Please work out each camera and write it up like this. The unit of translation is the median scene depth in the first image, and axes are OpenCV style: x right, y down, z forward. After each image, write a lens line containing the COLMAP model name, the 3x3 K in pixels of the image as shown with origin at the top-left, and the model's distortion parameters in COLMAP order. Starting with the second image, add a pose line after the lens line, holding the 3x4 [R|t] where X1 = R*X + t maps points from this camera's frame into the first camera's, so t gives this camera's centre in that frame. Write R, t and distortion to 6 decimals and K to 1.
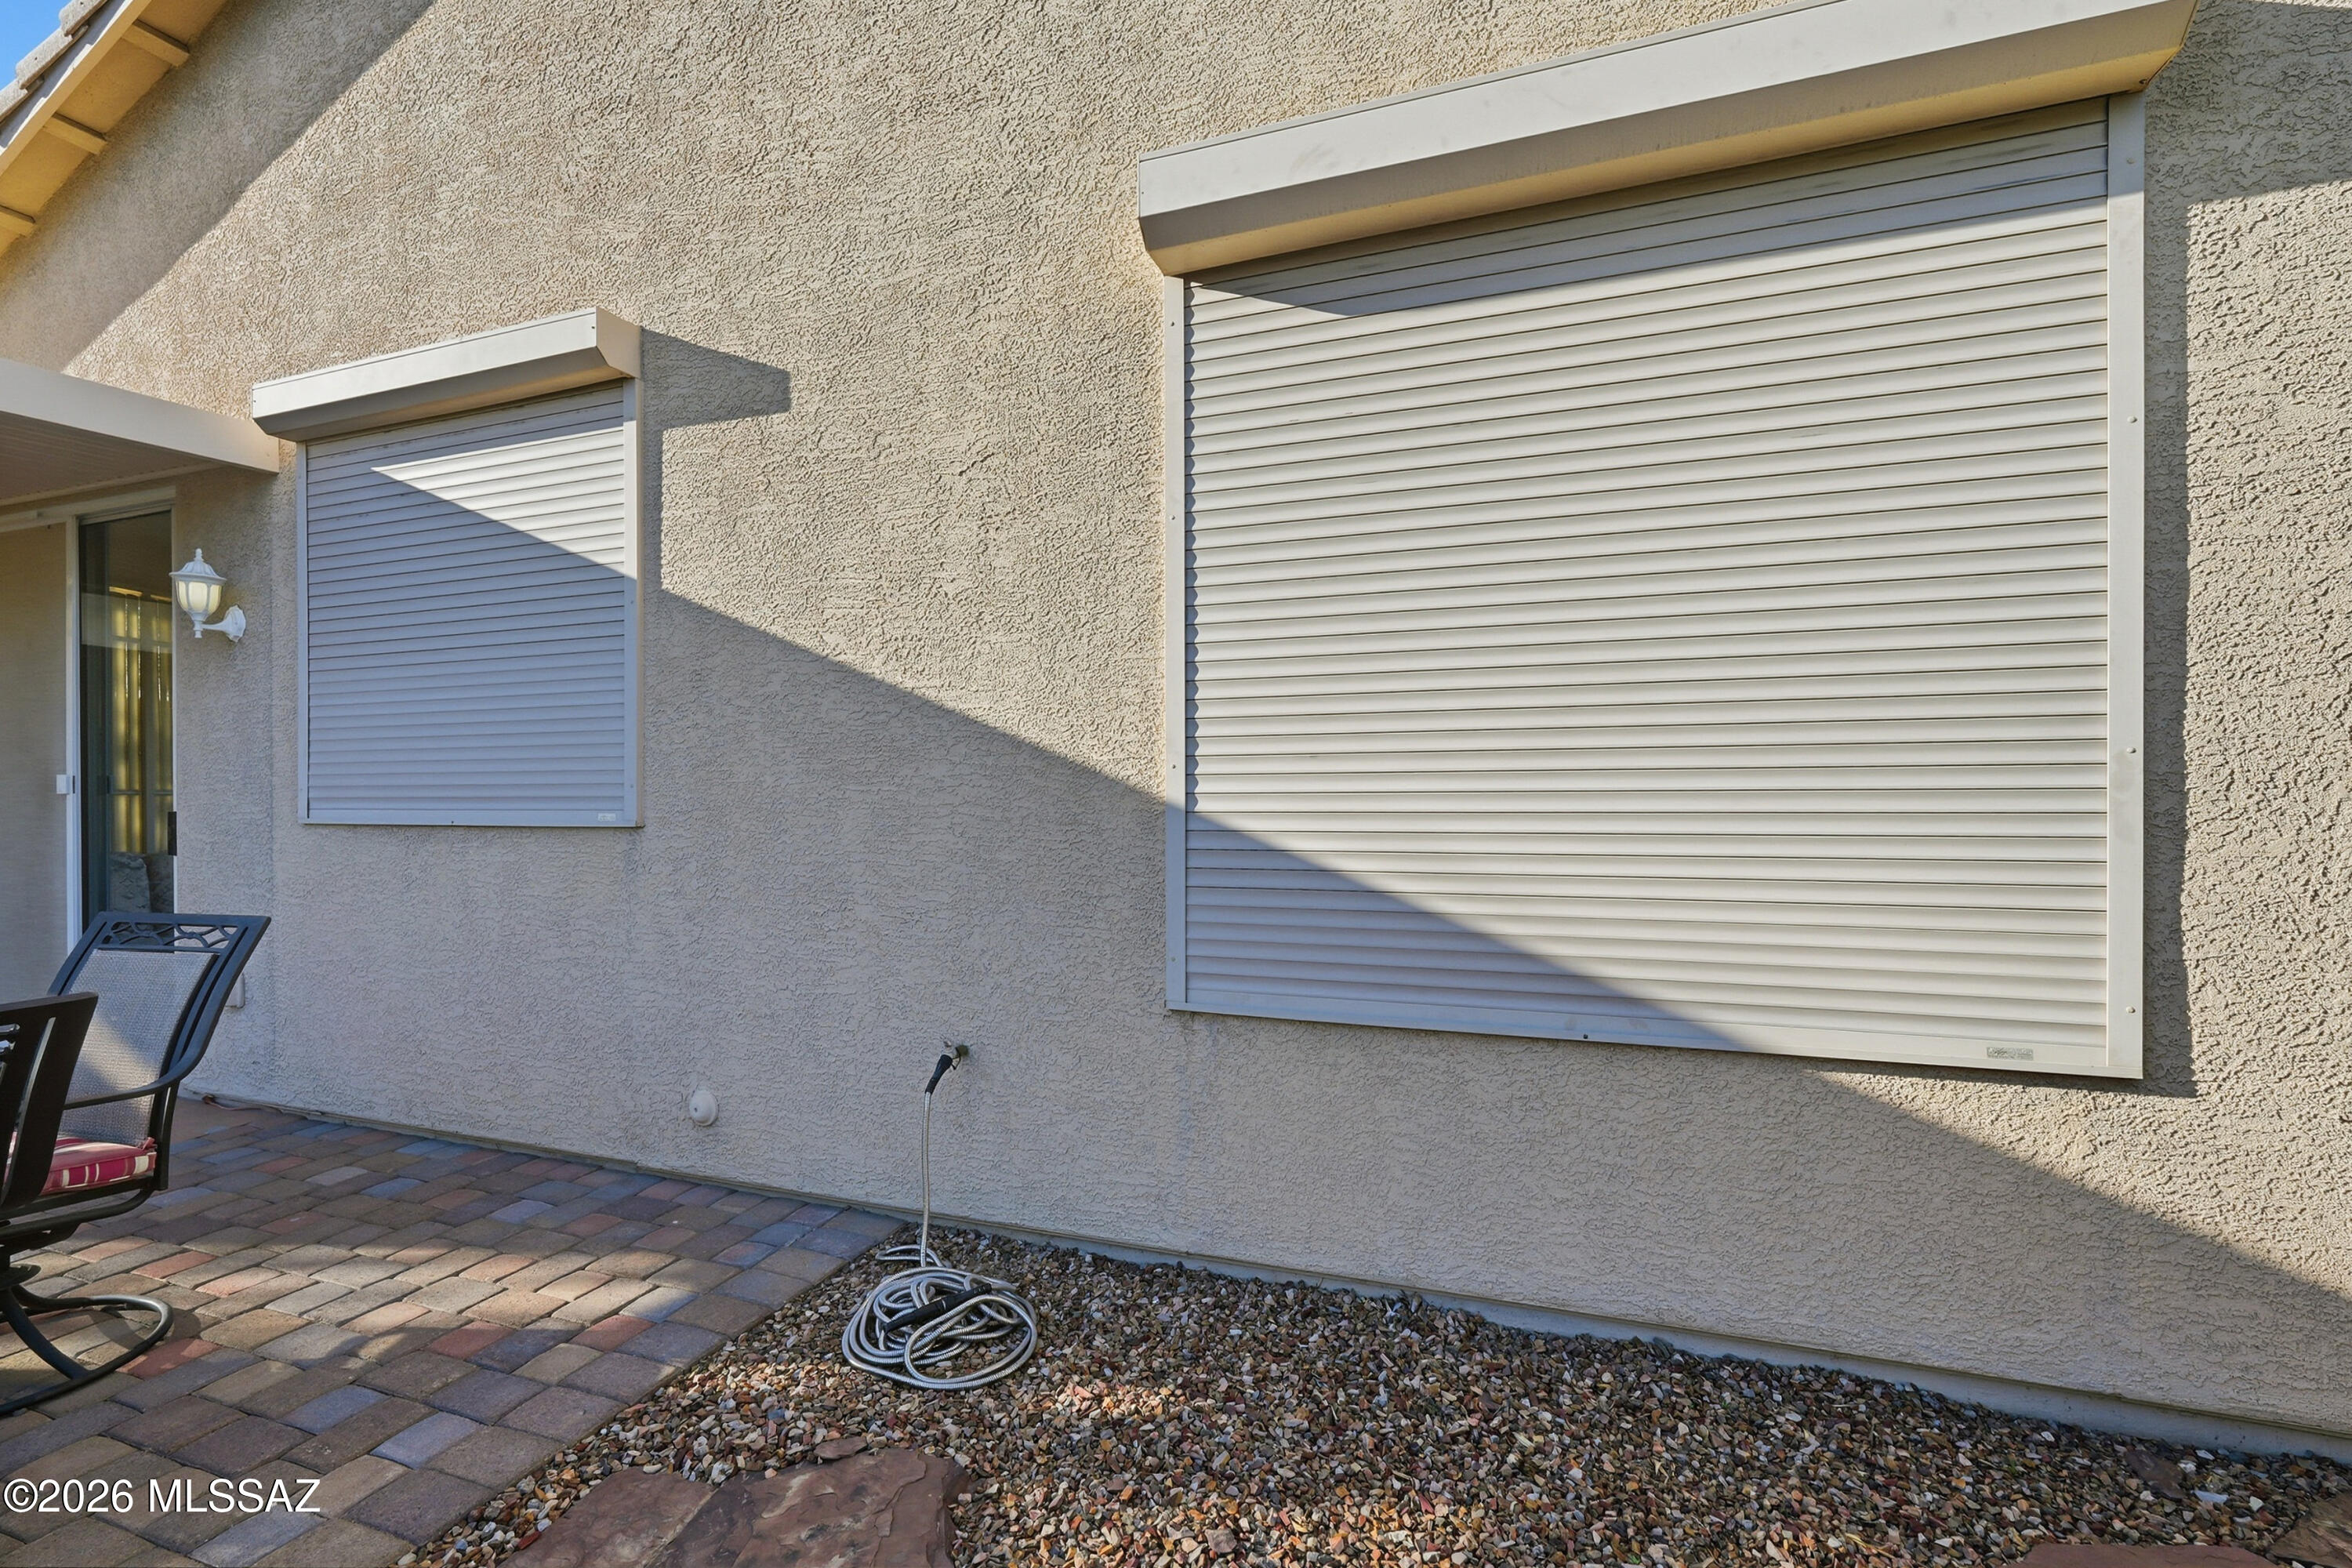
lens RADIAL K [[1043.4, 0, 1161.5], [0, 1043.4, 802.6], [0, 0, 1]] dist [-0.010787, 0.006425]
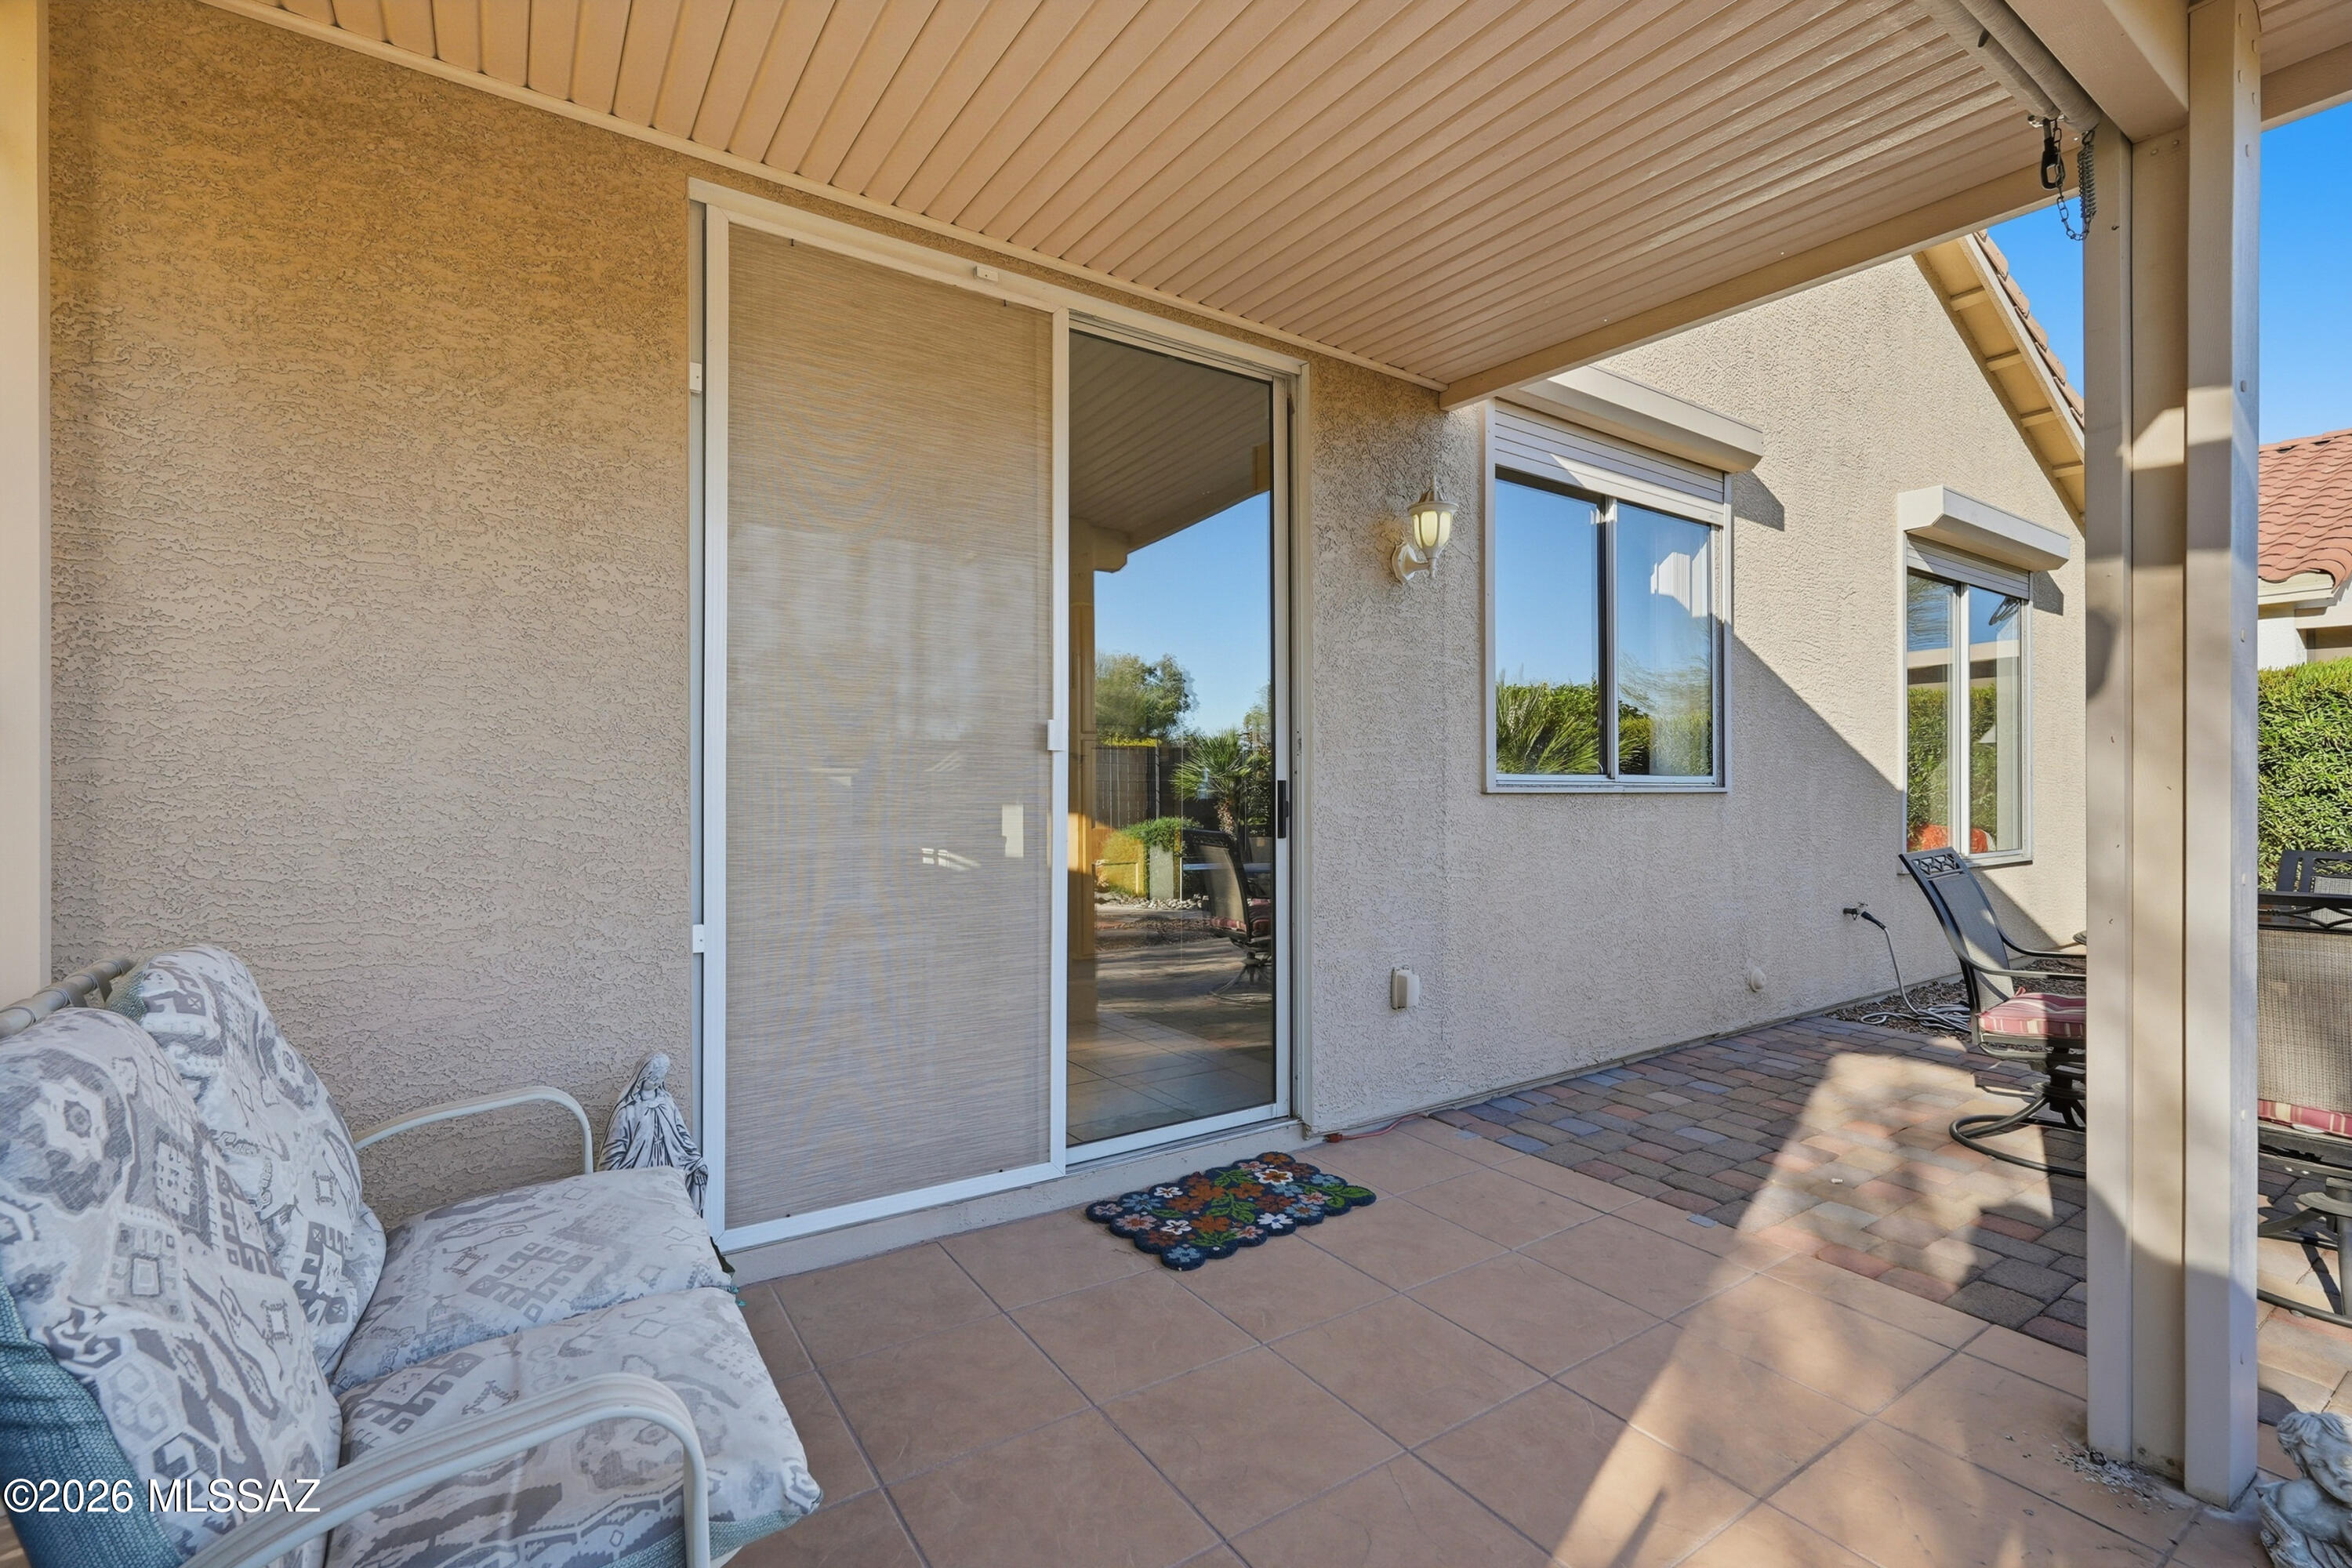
lens RADIAL K [[1043.4, 0, 1175.5], [0, 1043.4, 769.9], [0, 0, 1]] dist [-0.010787, 0.006425]
pose [[0.577886, 0.013855, 0.816000, -2.129348], [-0.002446, 0.999881, -0.015245, 0.017934], [-0.816114, 0.006814, 0.577851, 0.814103]]
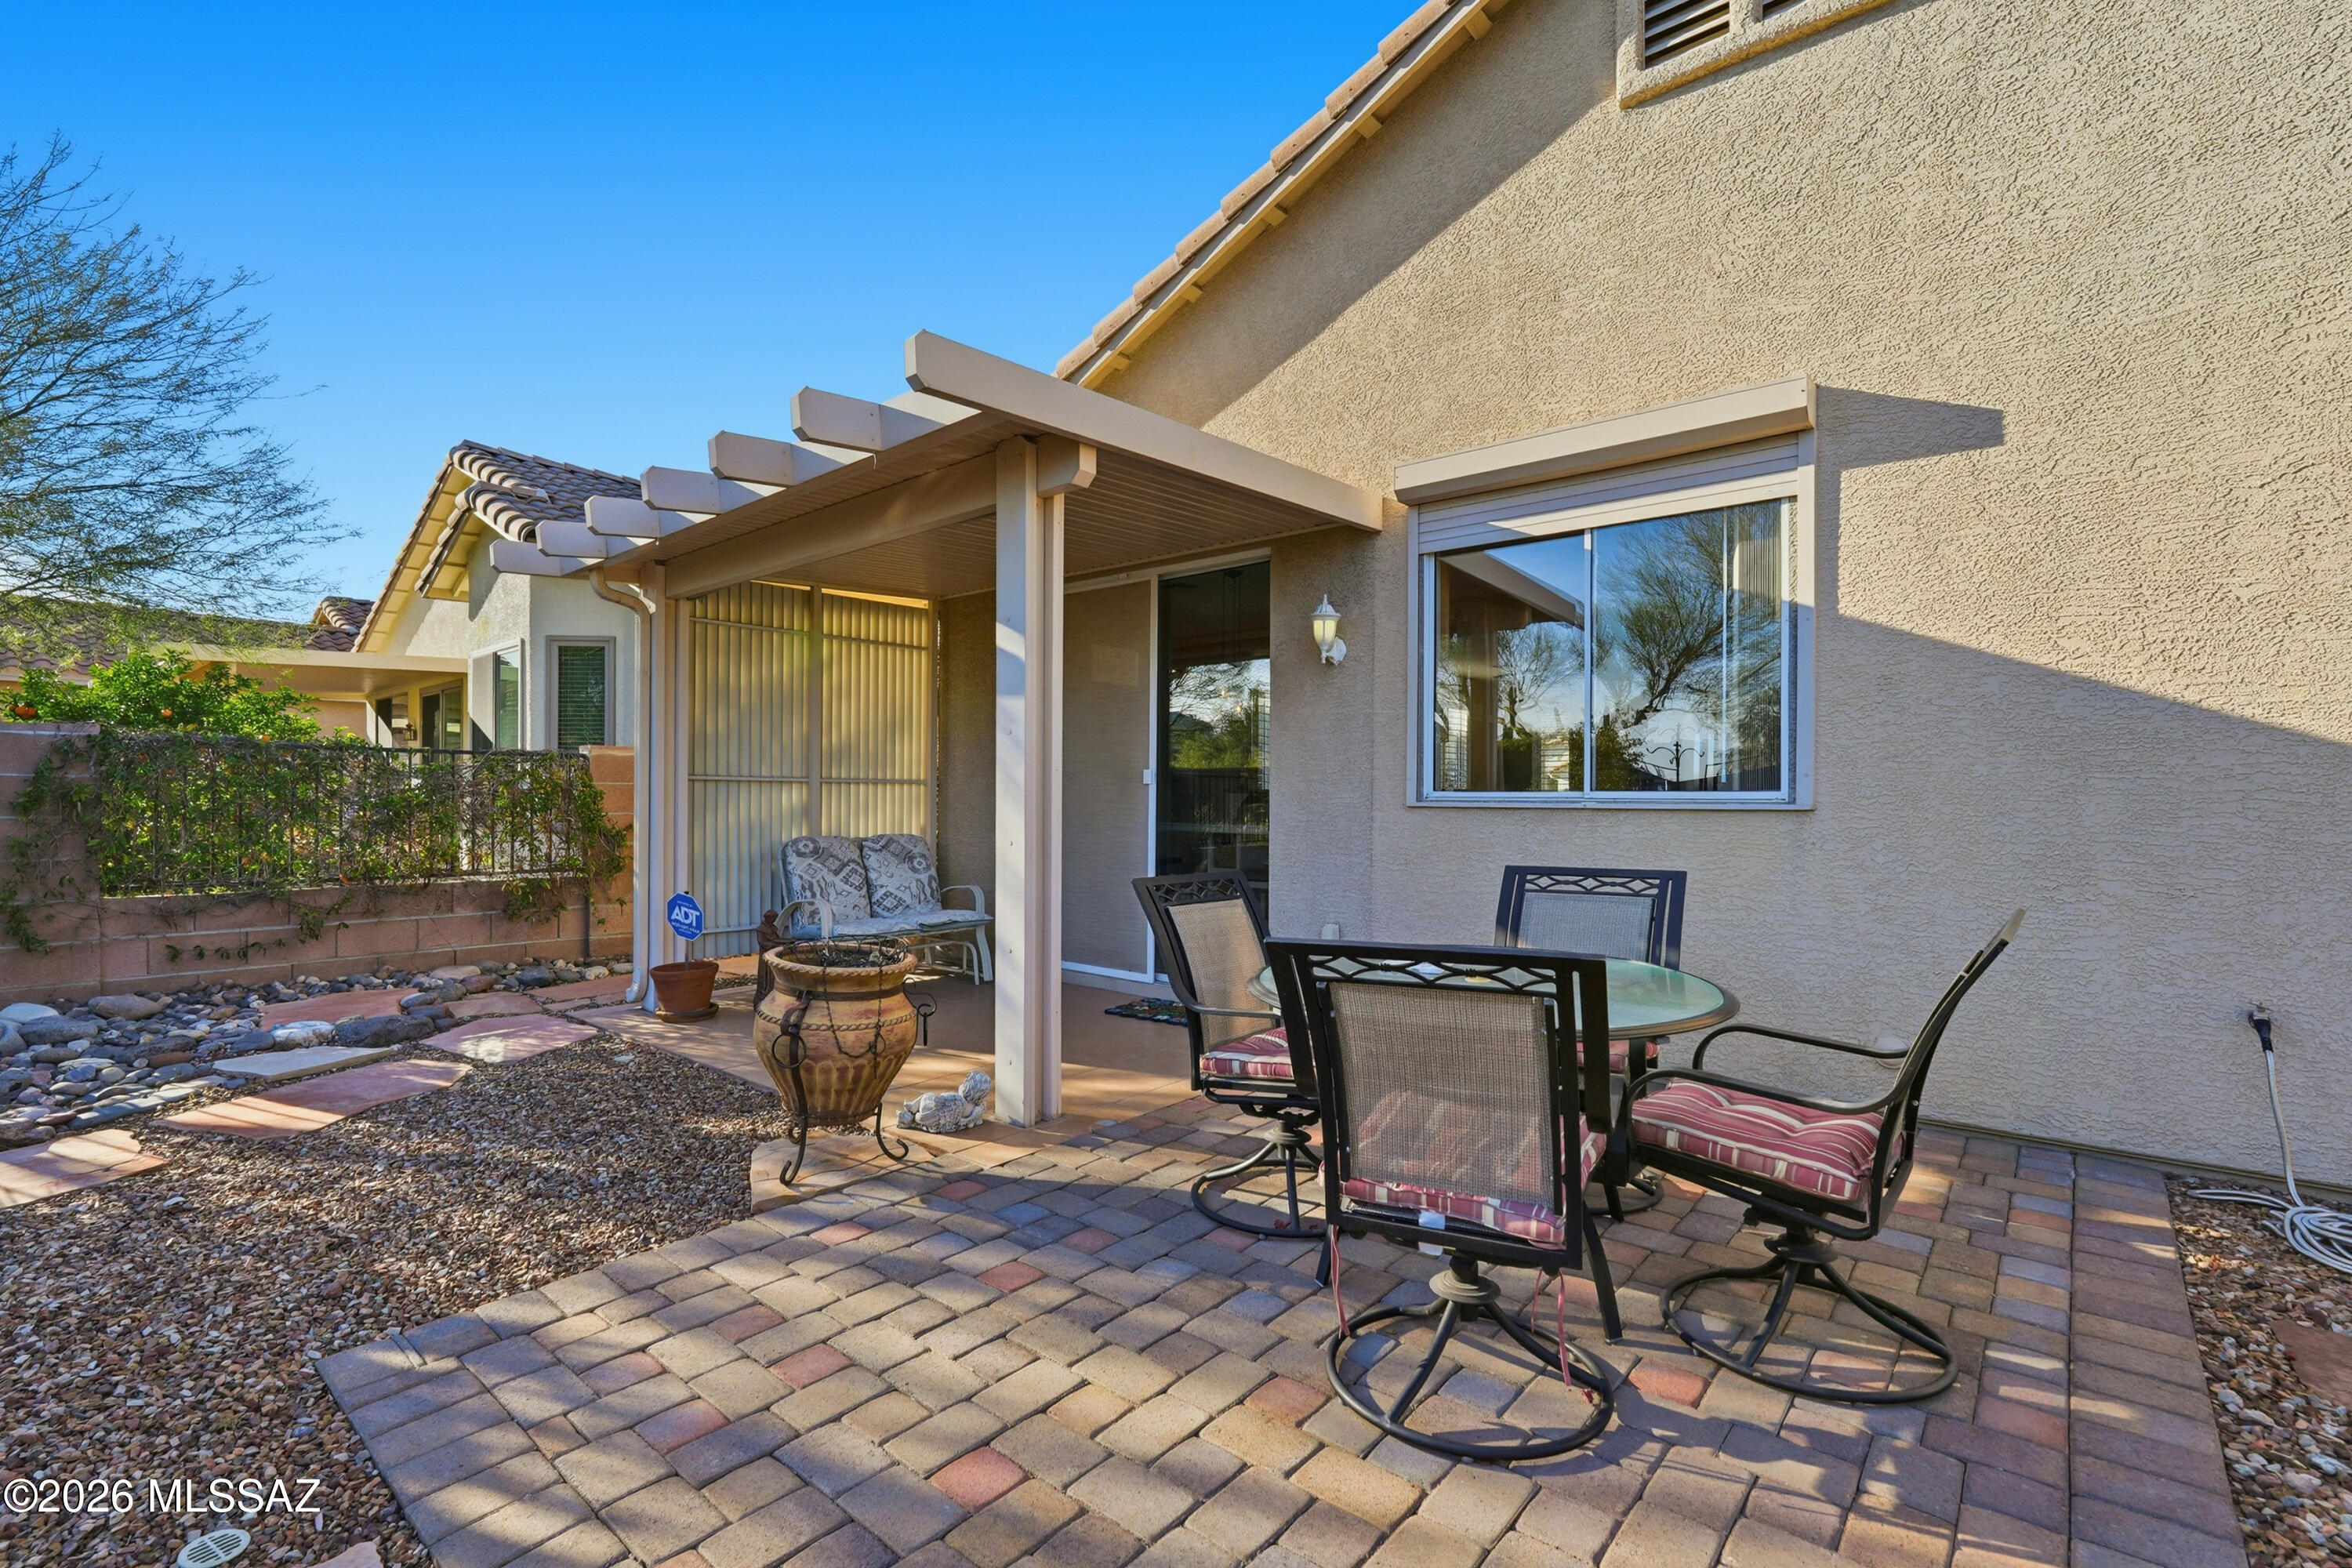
lens RADIAL K [[1043.4, 0, 1178.4], [0, 1043.4, 806.7], [0, 0, 1]] dist [-0.010787, 0.006425]
pose [[0.943798, 0.009921, -0.330375, -0.806244], [-0.009311, 0.999951, 0.003428, 0.022526], [0.330393, -0.000159, 0.943844, -0.354031]]
